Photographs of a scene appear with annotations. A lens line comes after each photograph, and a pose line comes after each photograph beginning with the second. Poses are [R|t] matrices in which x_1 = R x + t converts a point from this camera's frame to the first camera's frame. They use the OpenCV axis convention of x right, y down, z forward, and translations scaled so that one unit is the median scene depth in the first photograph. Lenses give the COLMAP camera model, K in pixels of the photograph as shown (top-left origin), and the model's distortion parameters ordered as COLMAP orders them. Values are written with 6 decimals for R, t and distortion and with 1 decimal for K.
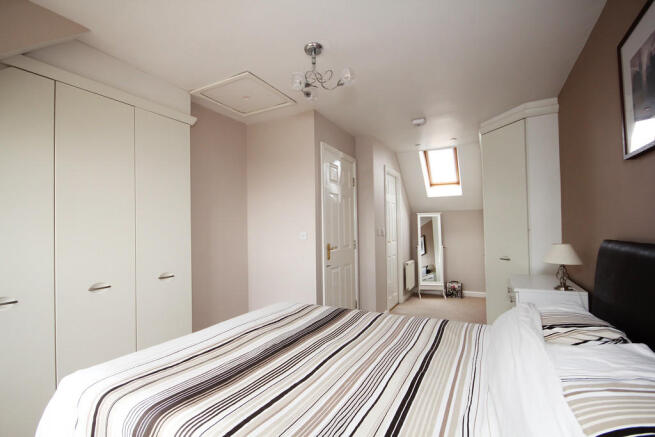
lens RADIAL K [[306.1, 0, 327.7], [0, 306.1, 225.6], [0, 0, 1]] dist [0.000216, -0.000032]
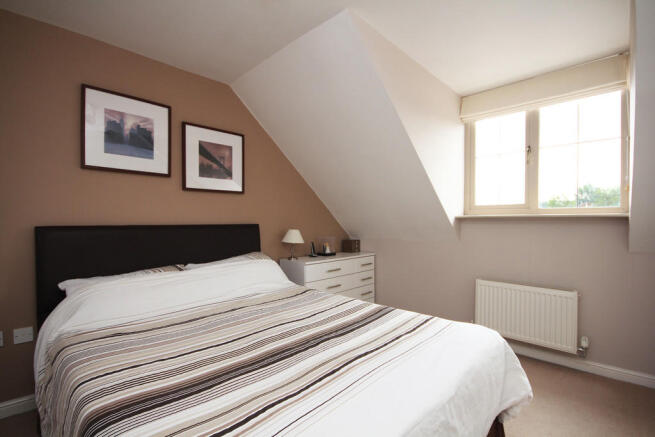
lens RADIAL K [[306.9, 0, 328.0], [0, 306.9, 220.8], [0, 0, 1]] dist [0.000401, 0.000143]
pose [[-0.963378, 0.018234, 0.267526, -0.208595], [0.013779, 0.999734, -0.018520, 0.031542], [-0.267792, -0.014155, -0.963373, 0.890143]]
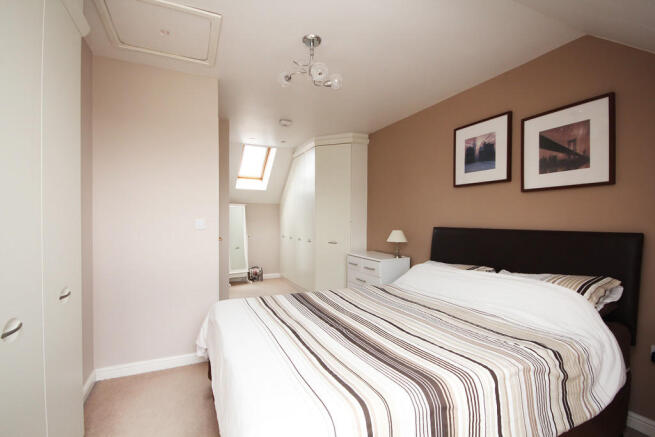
lens RADIAL K [[306.9, 0, 328.0], [0, 306.9, 220.8], [0, 0, 1]] dist [0.000401, 0.000143]
pose [[0.603137, 0.017427, 0.797447, -0.496021], [-0.026421, 0.999649, -0.001863, 0.015618], [-0.797200, -0.019946, 0.603386, 0.192640]]
